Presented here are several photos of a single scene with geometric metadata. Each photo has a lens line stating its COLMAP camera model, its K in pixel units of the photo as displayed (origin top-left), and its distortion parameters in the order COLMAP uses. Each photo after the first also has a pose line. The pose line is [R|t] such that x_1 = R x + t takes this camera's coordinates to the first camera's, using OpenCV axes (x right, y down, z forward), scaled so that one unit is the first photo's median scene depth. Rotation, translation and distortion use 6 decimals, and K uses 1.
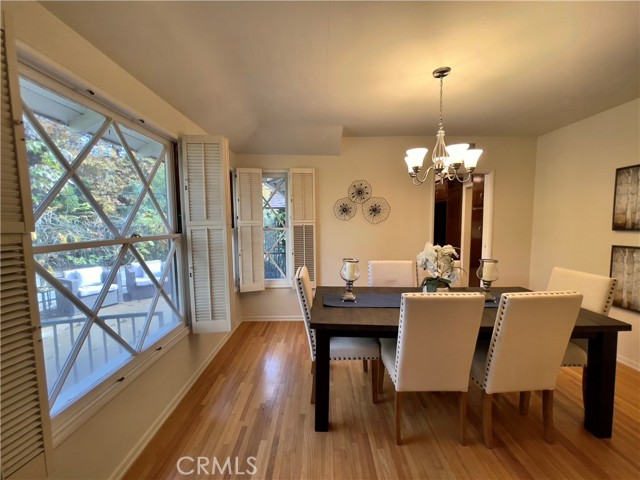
lens RADIAL K [[265.9, 0, 320.9], [0, 265.9, 241.7], [0, 0, 1]] dist [-0.019422, 0.016972]
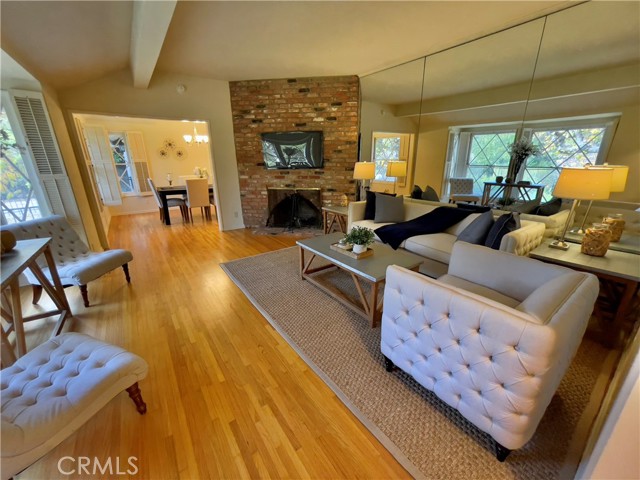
lens RADIAL K [[265.9, 0, 320.9], [0, 265.9, 241.7], [0, 0, 1]] dist [-0.019422, 0.016972]
pose [[0.817601, -0.176986, 0.547909, -0.209310], [0.046098, 0.968652, 0.244106, 0.130630], [-0.573936, -0.174324, 0.800130, -1.979751]]
